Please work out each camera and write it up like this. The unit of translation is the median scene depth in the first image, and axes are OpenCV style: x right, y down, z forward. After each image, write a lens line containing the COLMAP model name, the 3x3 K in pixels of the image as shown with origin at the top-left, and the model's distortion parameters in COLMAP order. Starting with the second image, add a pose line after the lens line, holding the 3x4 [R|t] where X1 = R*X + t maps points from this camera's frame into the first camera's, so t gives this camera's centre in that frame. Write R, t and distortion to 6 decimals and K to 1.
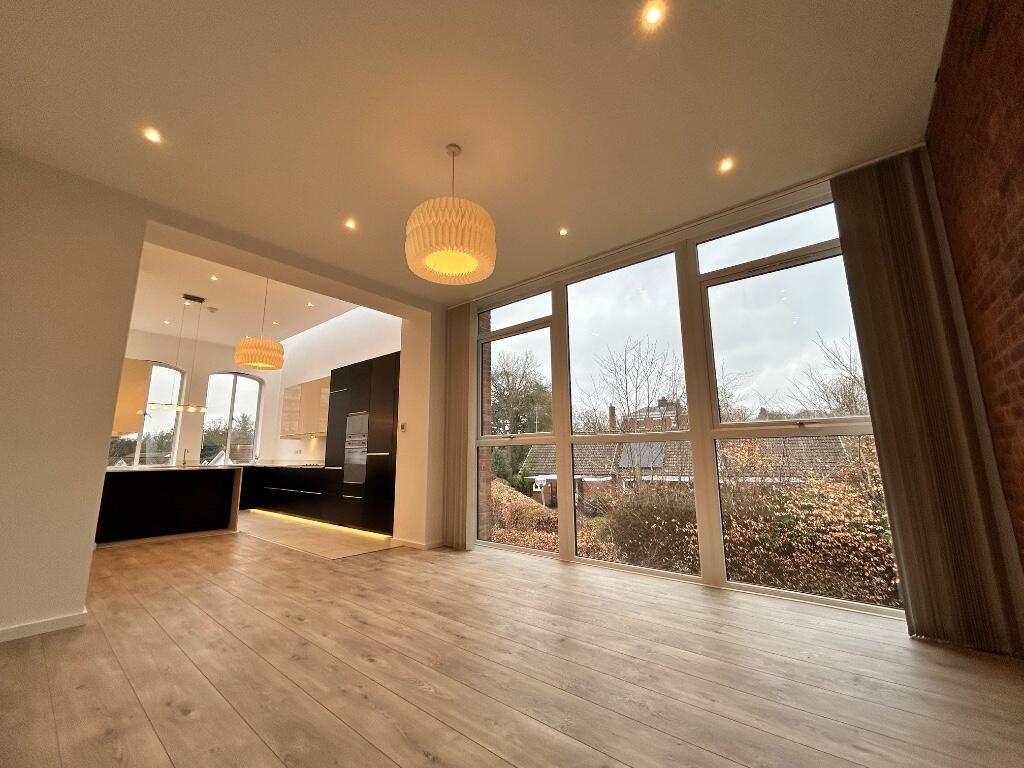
lens RADIAL K [[415.2, 0, 504.6], [0, 415.2, 383.7], [0, 0, 1]] dist [-0.005839, 0.002222]
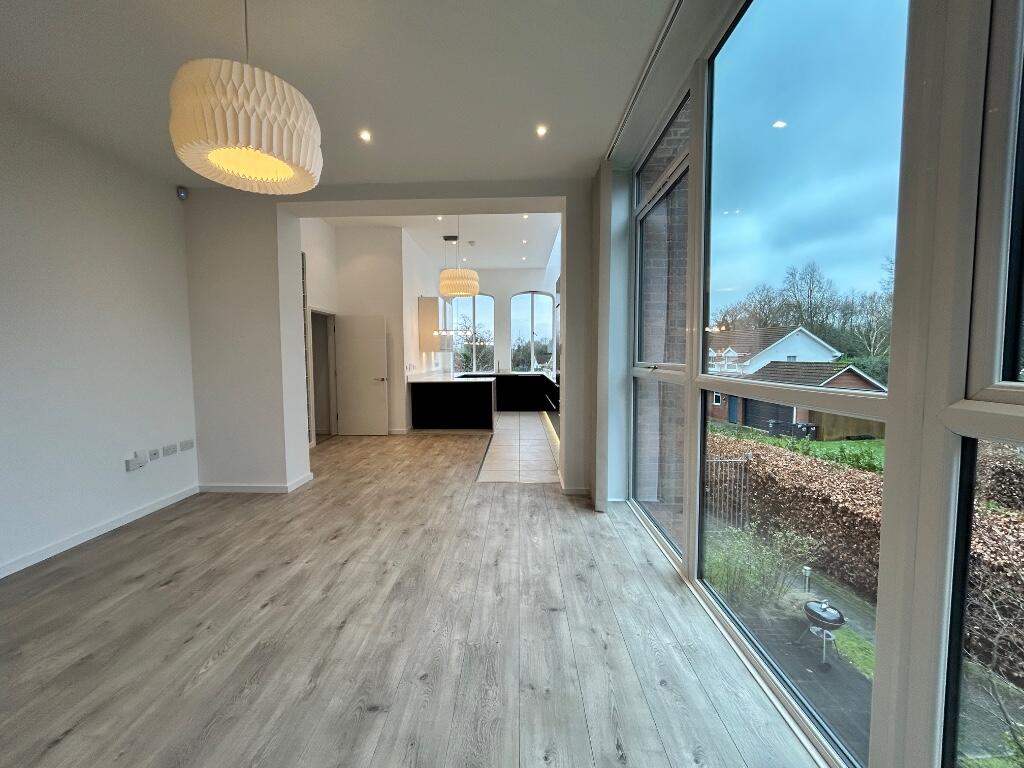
lens RADIAL K [[415.2, 0, 505.0], [0, 415.2, 382.4], [0, 0, 1]] dist [-0.005839, 0.002222]
pose [[0.620665, 0.057585, -0.781959, 0.625444], [0.137918, 0.973732, 0.181177, 0.001878], [0.771851, -0.220296, 0.596419, 0.707003]]
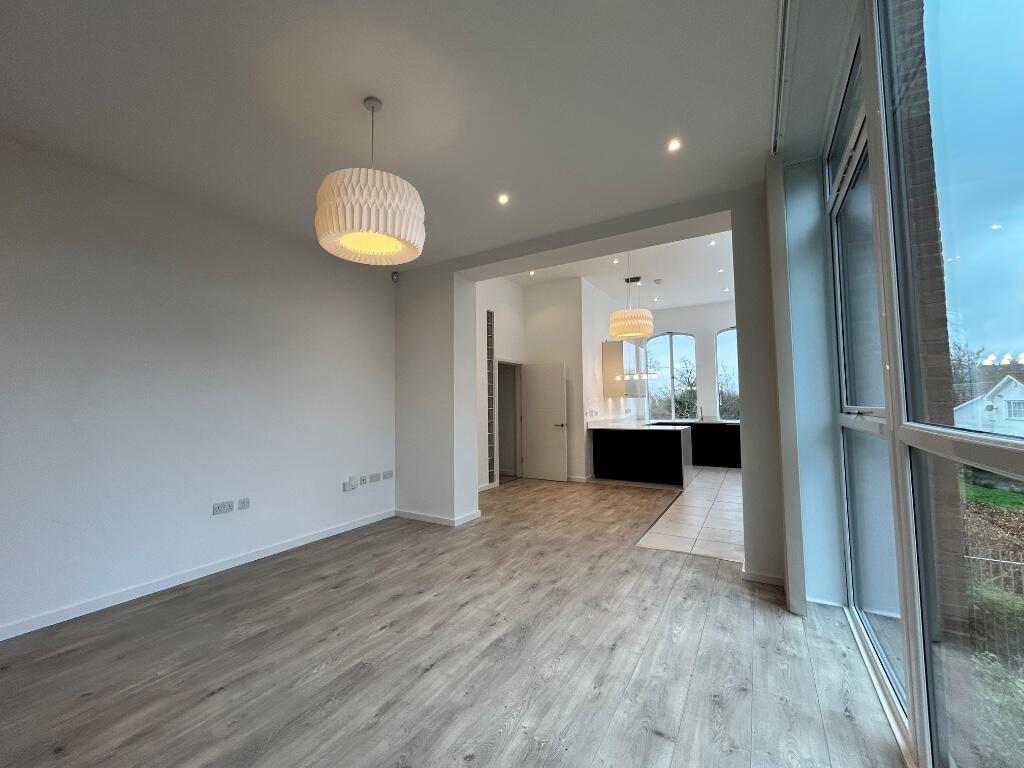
lens RADIAL K [[415.2, 0, 504.1], [0, 415.2, 382.3], [0, 0, 1]] dist [-0.005839, 0.002222]
pose [[0.151056, -0.044319, -0.987531, 0.663339], [0.183395, 0.982908, -0.016059, 0.051552], [0.971364, -0.178683, 0.156602, 0.926937]]
